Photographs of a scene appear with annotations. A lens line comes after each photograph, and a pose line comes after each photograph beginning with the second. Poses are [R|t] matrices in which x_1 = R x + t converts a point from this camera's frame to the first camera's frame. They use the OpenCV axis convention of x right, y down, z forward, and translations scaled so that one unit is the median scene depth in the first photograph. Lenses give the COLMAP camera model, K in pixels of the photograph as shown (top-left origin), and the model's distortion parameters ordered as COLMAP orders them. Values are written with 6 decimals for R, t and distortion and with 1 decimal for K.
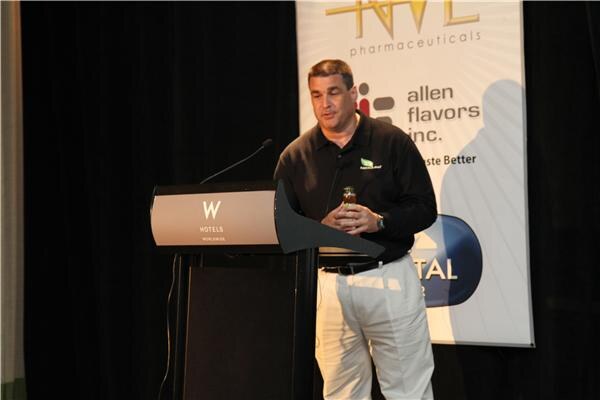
lens RADIAL K [[1449.3, 0, 294.4], [0, 1449.3, 199.7], [0, 0, 1]] dist [0.370078, 0.000000]
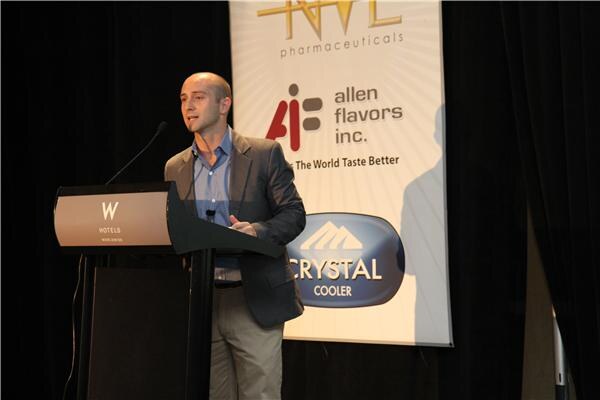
lens RADIAL K [[1449.3, 0, 285.6], [0, 1449.3, 204.0], [0, 0, 1]] dist [0.370078, 0.000000]
pose [[0.999730, 0.000616, -0.023225, 0.068865], [-0.000514, 0.999990, 0.004393, -0.001697], [0.023228, -0.004380, 0.999721, -0.005134]]
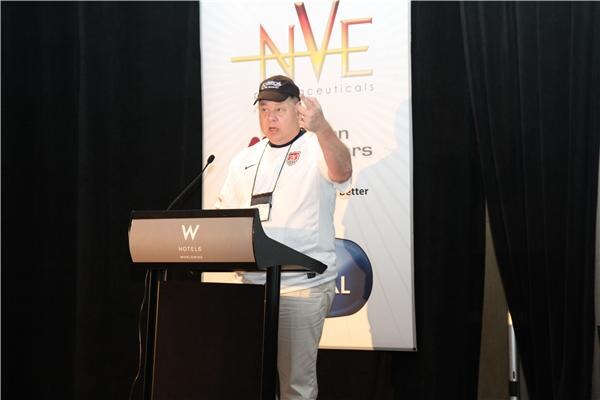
lens RADIAL K [[1449.3, 0, 299.4], [0, 1449.3, 198.5], [0, 0, 1]] dist [0.370078, 0.000000]
pose [[0.980675, 0.019217, 0.194698, -0.156954], [-0.016485, 0.999742, -0.015643, -0.002802], [-0.194949, 0.012131, 0.980738, -0.138648]]
